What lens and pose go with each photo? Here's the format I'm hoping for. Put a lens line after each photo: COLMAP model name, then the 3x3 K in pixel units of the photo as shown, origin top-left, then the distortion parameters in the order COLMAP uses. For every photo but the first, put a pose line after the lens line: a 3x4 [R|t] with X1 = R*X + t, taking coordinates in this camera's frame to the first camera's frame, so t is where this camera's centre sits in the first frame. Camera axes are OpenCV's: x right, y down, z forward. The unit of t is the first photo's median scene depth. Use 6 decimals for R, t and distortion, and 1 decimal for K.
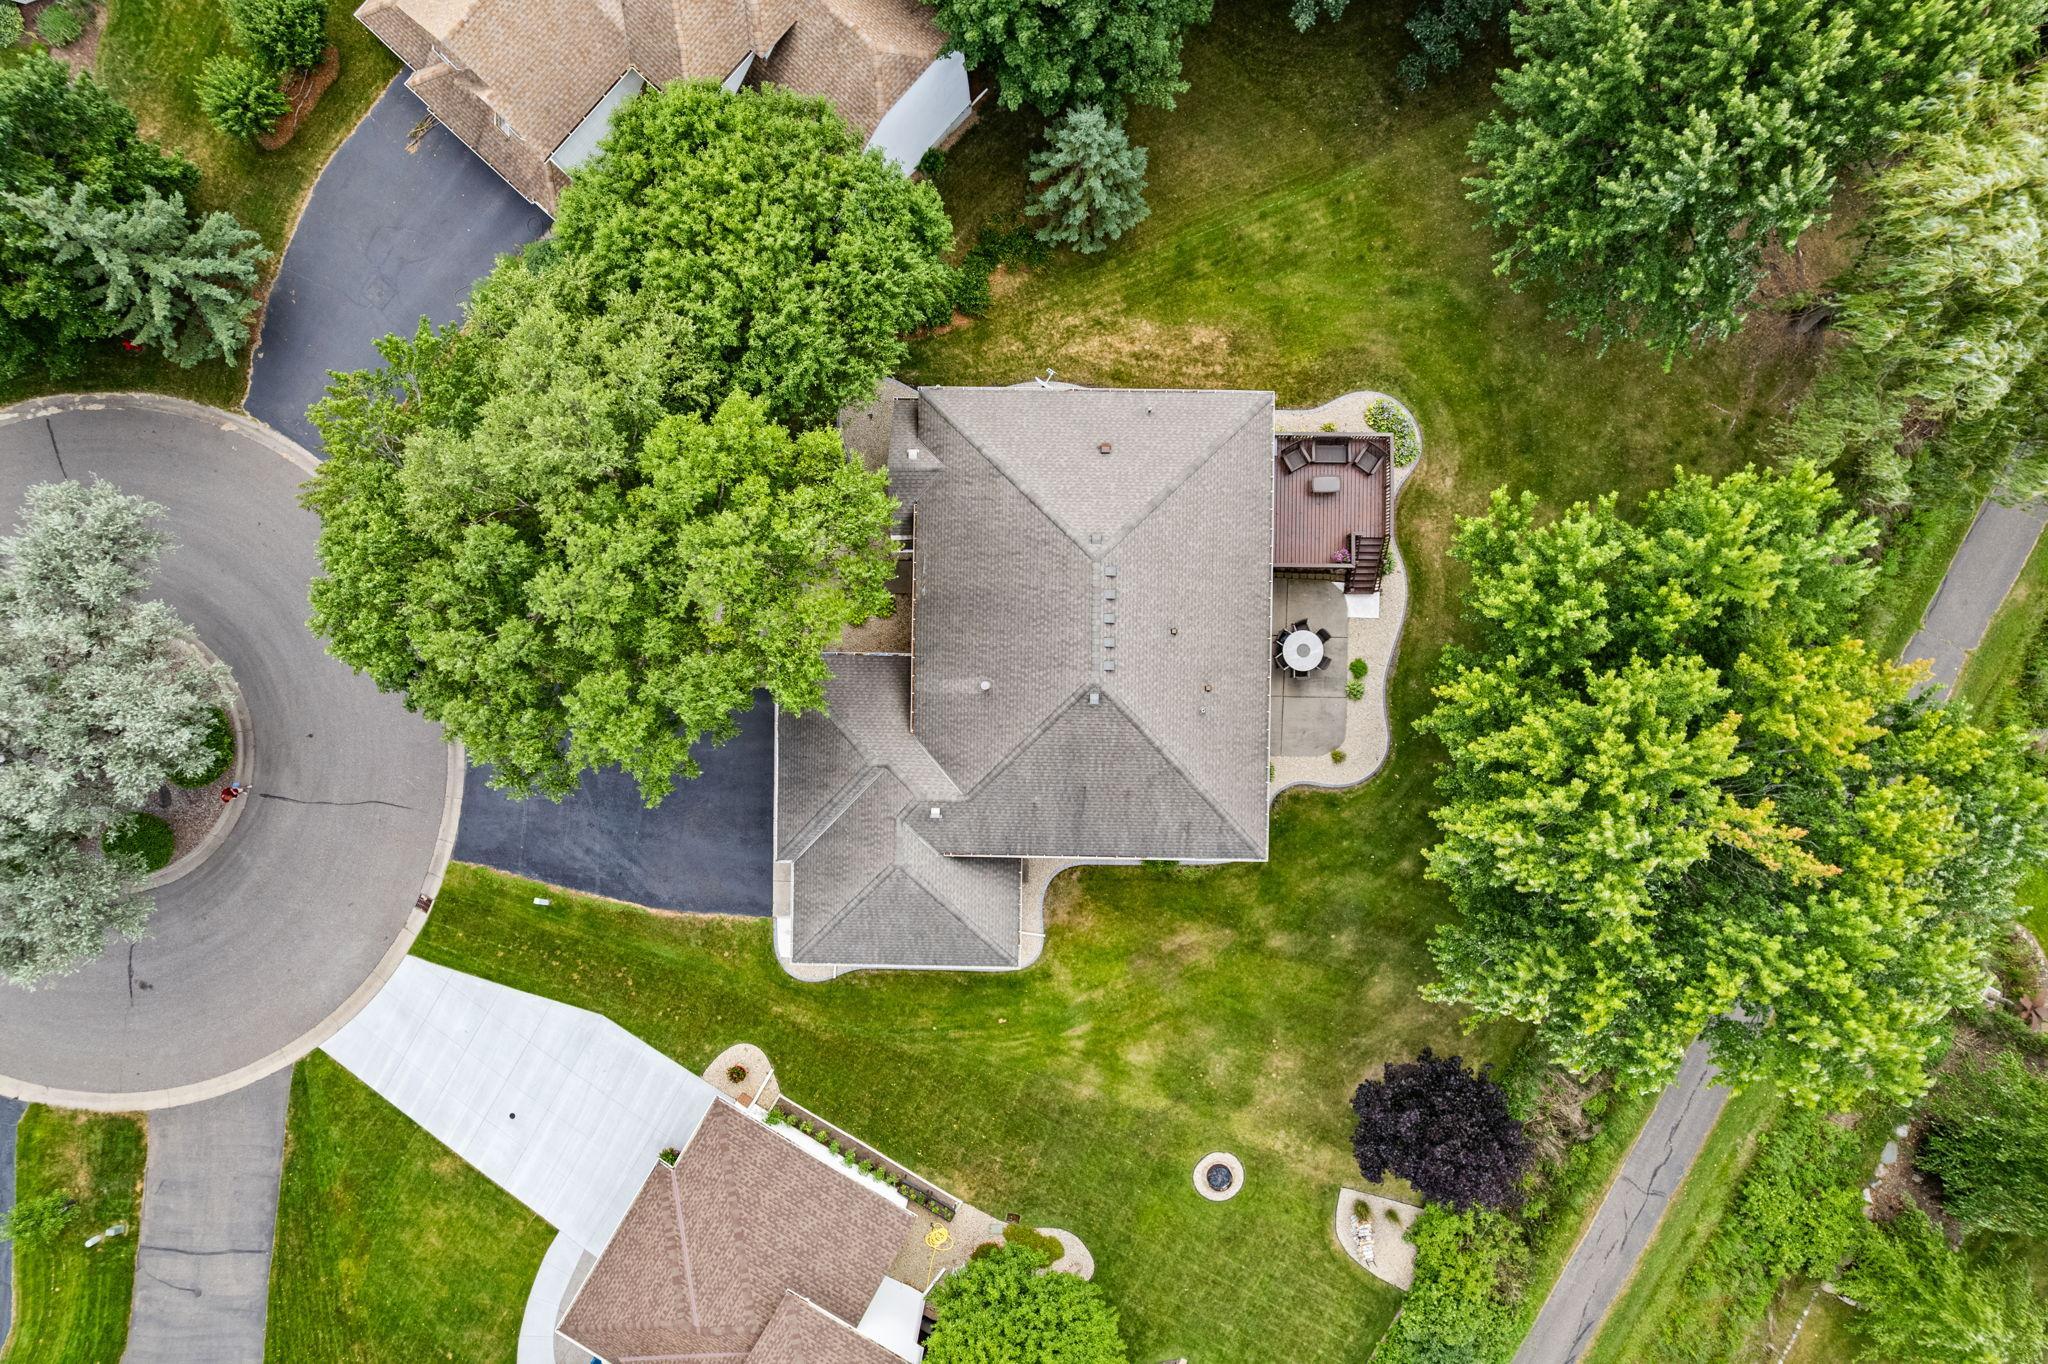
lens RADIAL K [[1092.7, 0, 1030.8], [0, 1092.7, 677.6], [0, 0, 1]] dist [-0.013125, 0.000087]
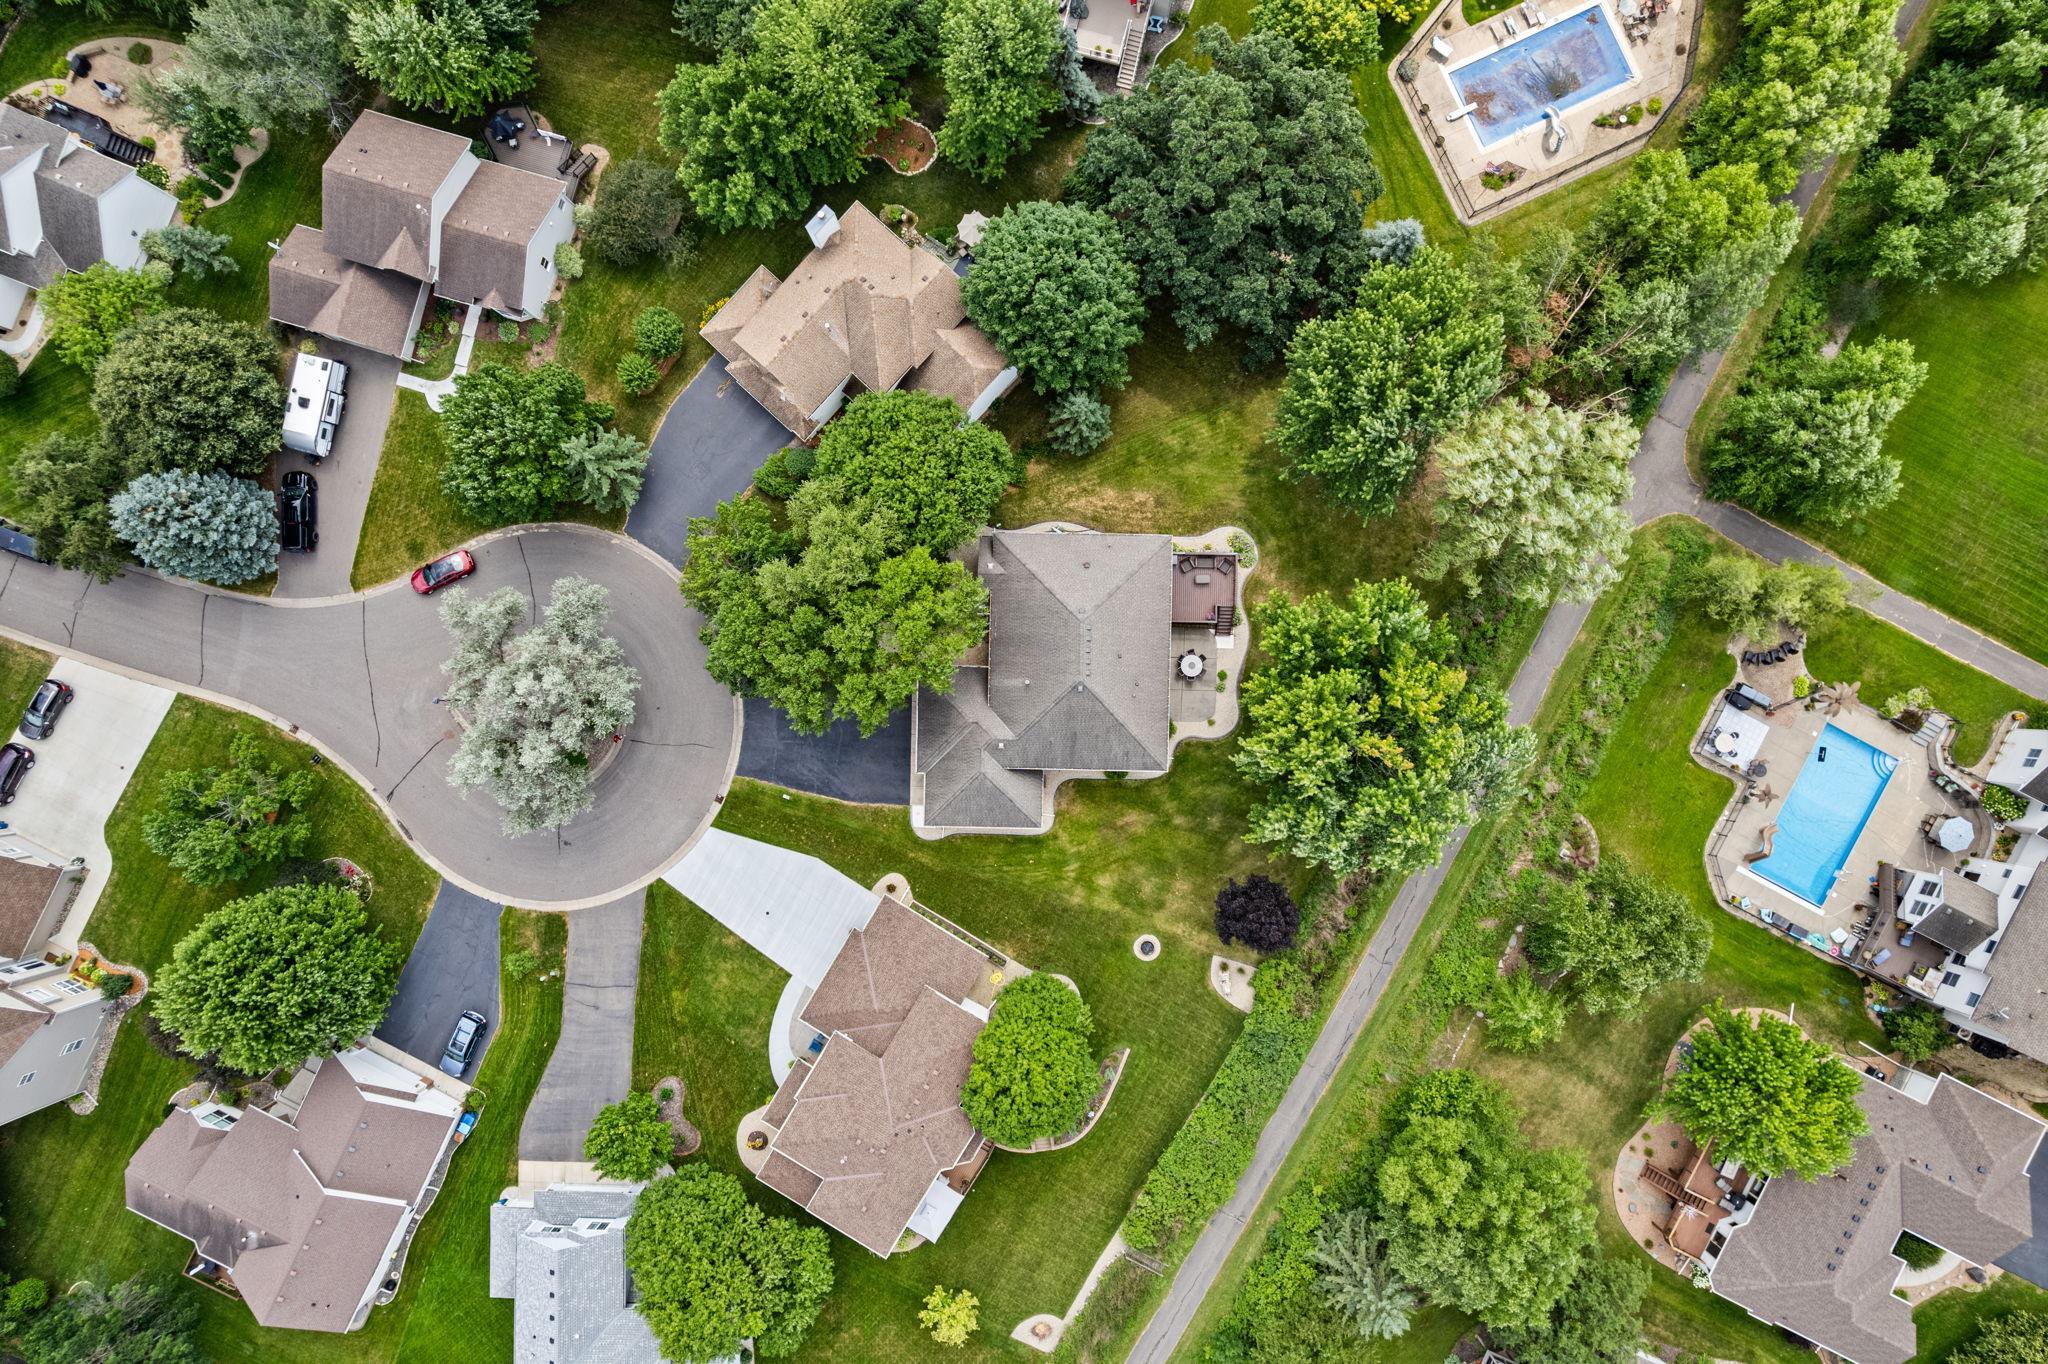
lens RADIAL K [[1204.7, 0, 1023.0], [0, 1204.7, 682.2], [0, 0, 1]] dist [-0.002075, -0.001840]
pose [[0.999981, 0.006076, -0.000938, -0.041310], [-0.006083, 0.999949, -0.008098, 0.022542], [0.000889, 0.008103, 0.999967, -1.083183]]
